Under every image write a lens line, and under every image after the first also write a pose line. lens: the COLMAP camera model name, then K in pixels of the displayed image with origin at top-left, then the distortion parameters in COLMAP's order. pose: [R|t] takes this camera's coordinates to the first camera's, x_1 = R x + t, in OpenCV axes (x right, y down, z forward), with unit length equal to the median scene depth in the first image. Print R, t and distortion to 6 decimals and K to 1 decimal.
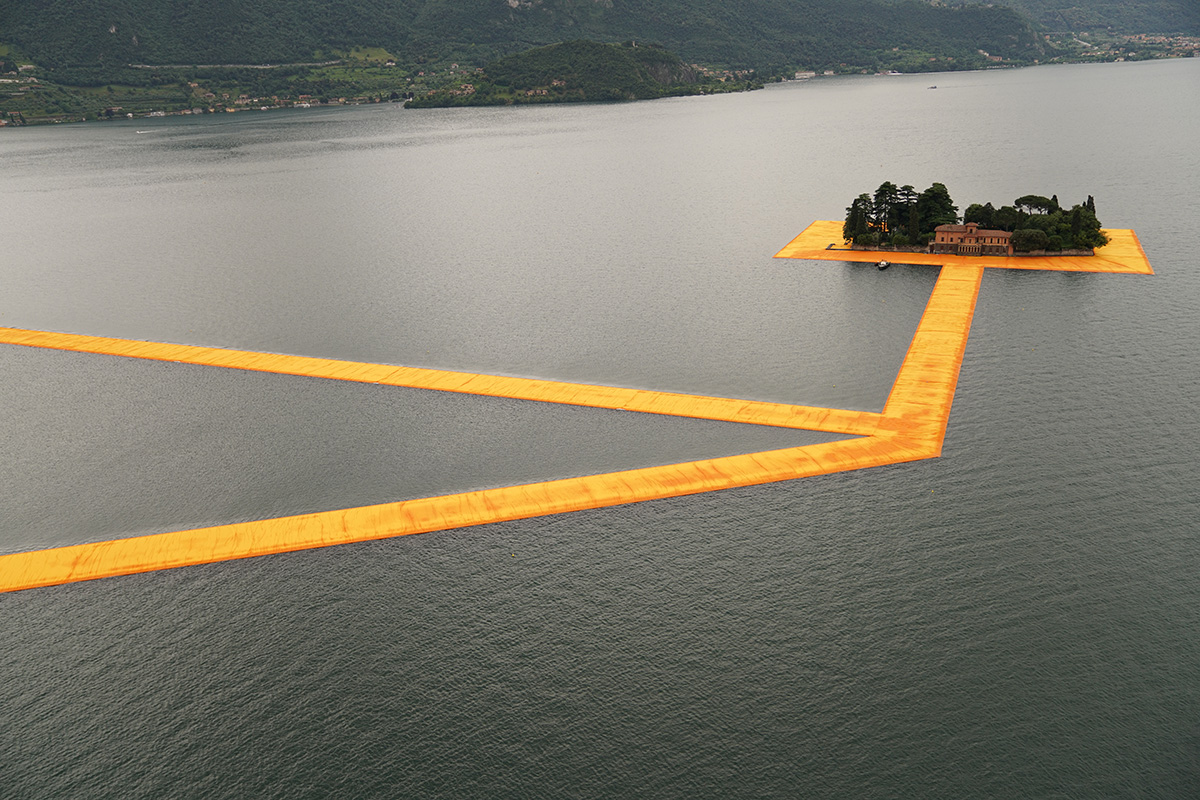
lens RADIAL K [[986.8, 0, 599.1], [0, 986.8, 400.0], [0, 0, 1]] dist [-0.007309, 0.006021]
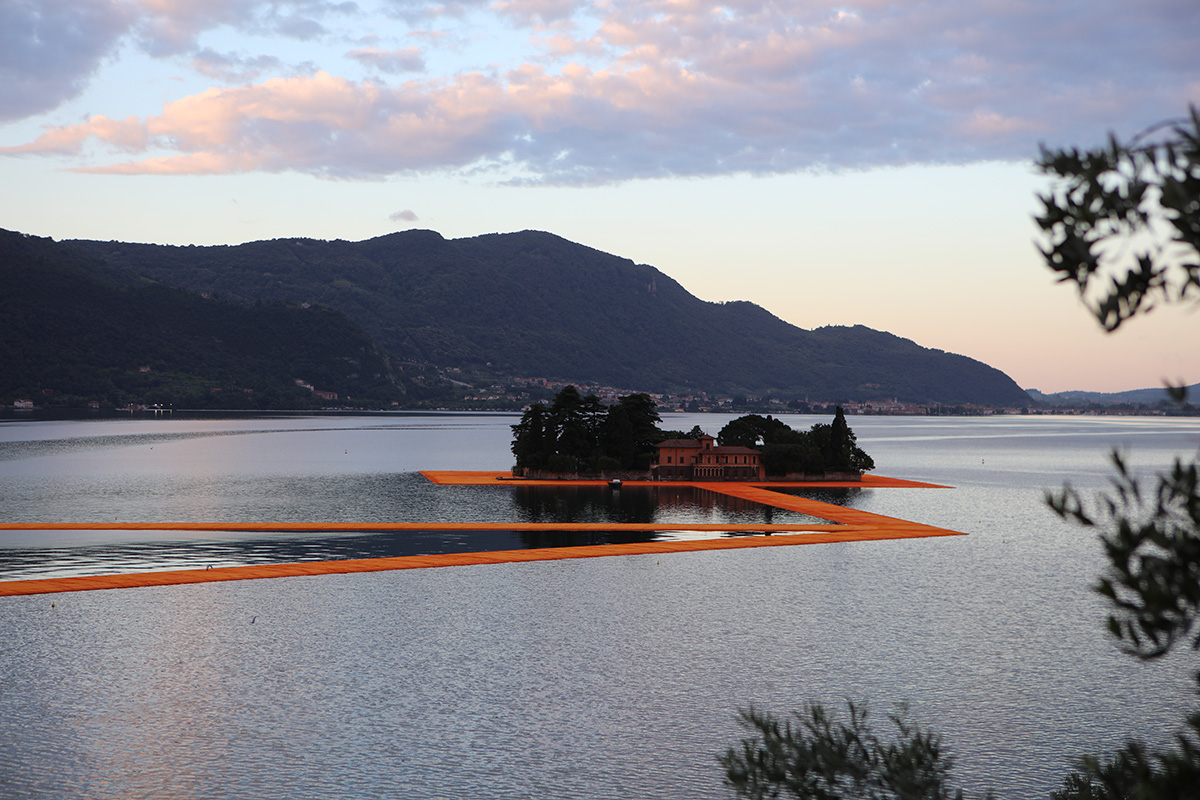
lens RADIAL K [[2177.1, 0, 600.1], [0, 2177.1, 400.1], [0, 0, 1]] dist [-0.040528, 0.000000]
pose [[0.856459, 0.055513, 0.513221, -0.083508], [0.124703, 0.942506, -0.310050, 0.046291], [-0.500926, 0.329545, 0.800296, -0.033784]]
